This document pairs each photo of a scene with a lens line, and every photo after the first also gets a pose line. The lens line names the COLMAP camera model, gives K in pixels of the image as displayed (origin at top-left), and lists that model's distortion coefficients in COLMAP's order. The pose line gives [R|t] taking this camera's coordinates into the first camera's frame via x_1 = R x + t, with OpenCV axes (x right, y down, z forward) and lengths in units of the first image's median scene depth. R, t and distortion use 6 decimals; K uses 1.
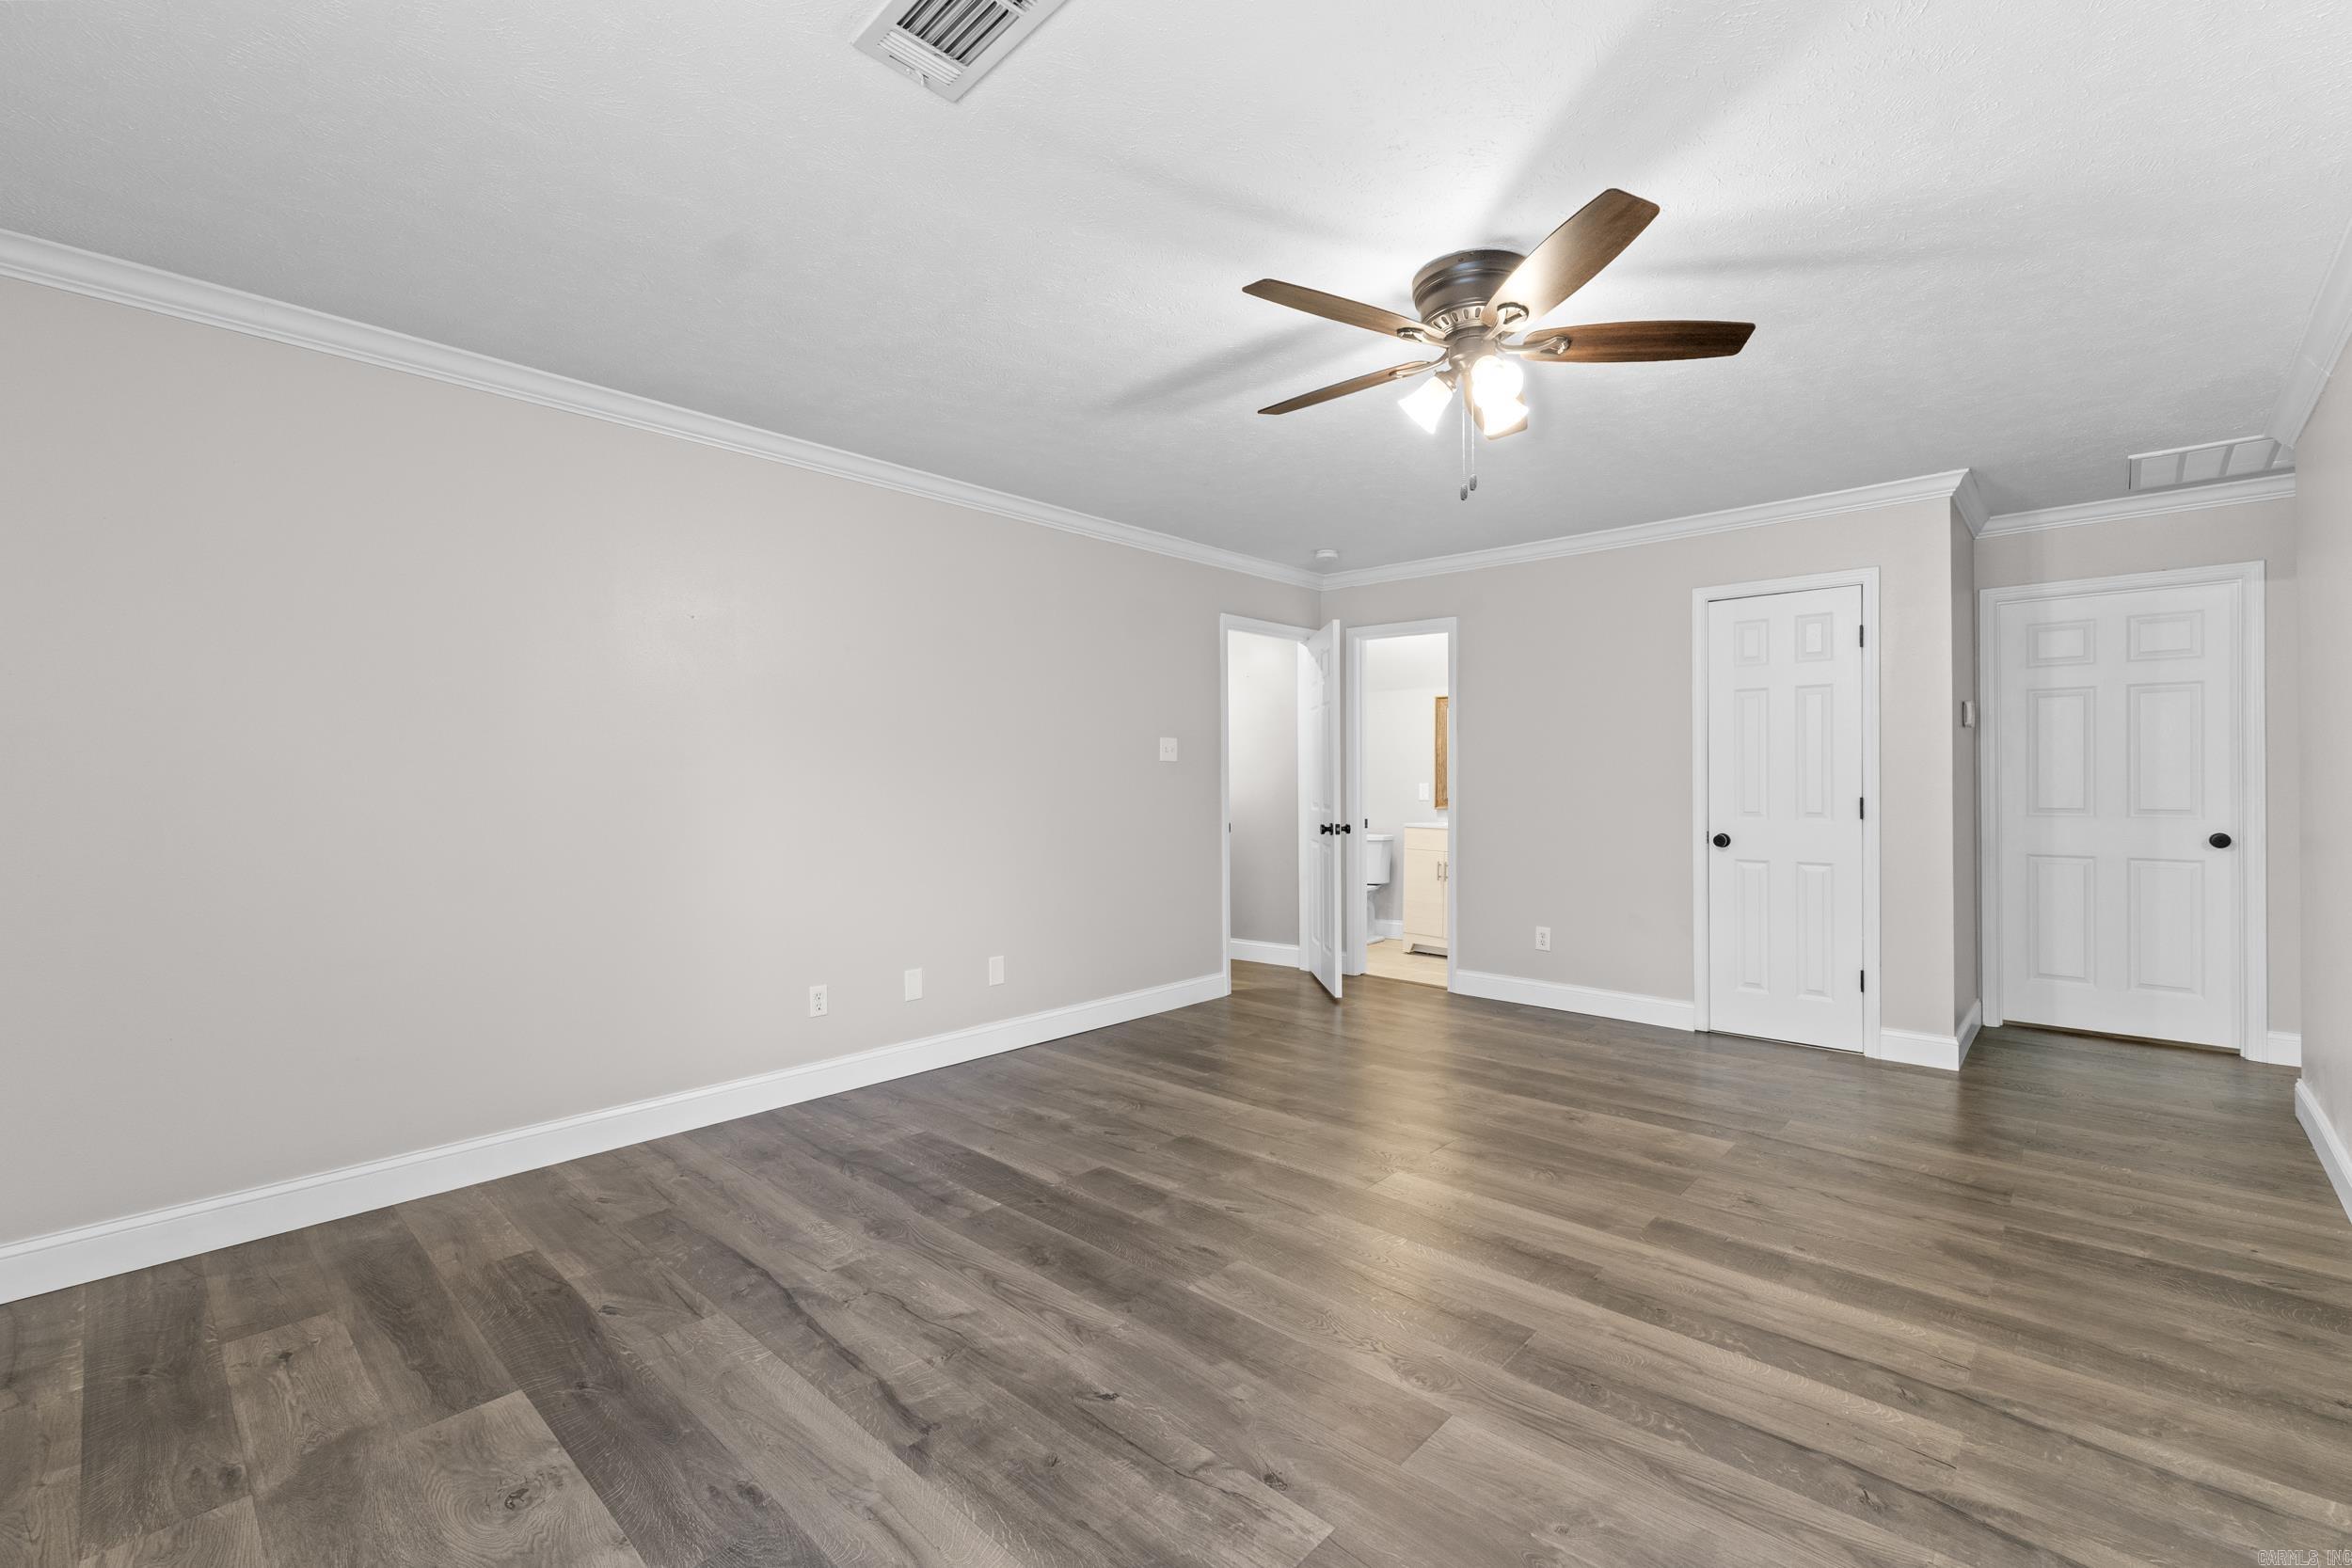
lens RADIAL K [[1016.5, 0, 1172.2], [0, 1016.5, 784.9], [0, 0, 1]] dist [0.005471, -0.001140]
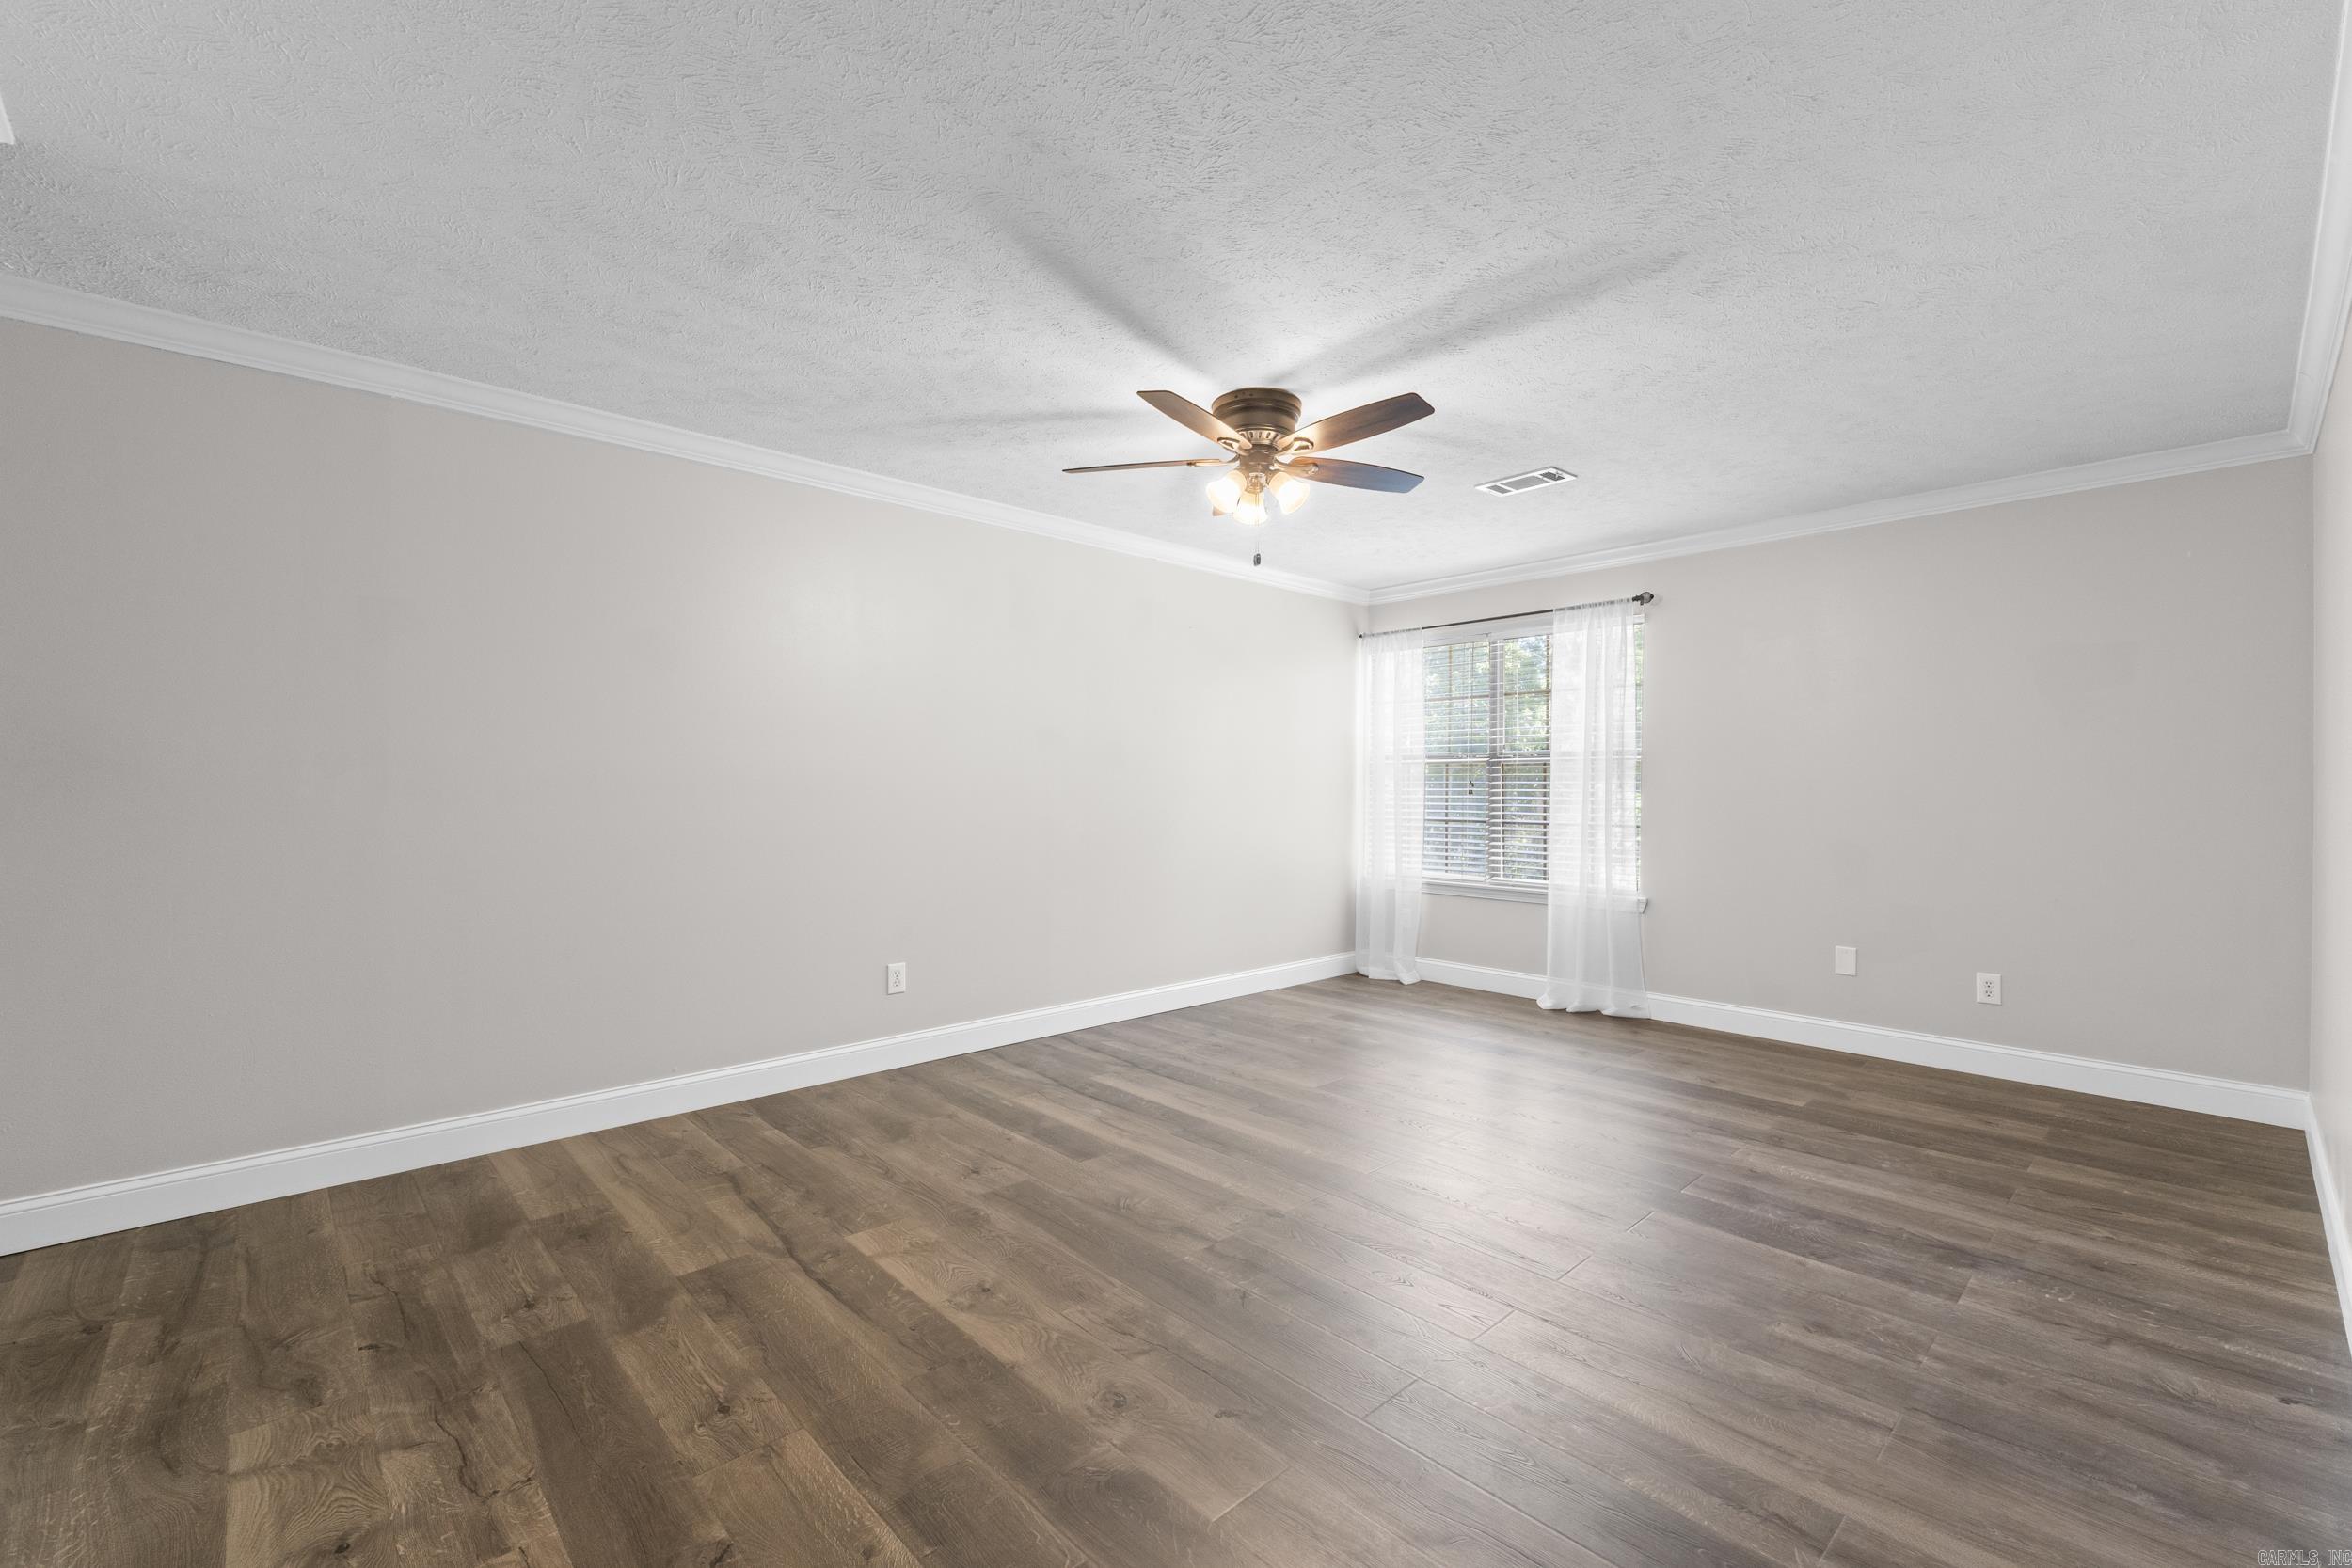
lens RADIAL K [[1016.5, 0, 1181.6], [0, 1016.5, 789.5], [0, 0, 1]] dist [0.005471, -0.001140]
pose [[-0.998222, 0.000029, 0.059614, 0.305027], [-0.000045, 0.999999, -0.001249, 0.001584], [-0.059614, -0.001250, -0.998221, 2.248150]]
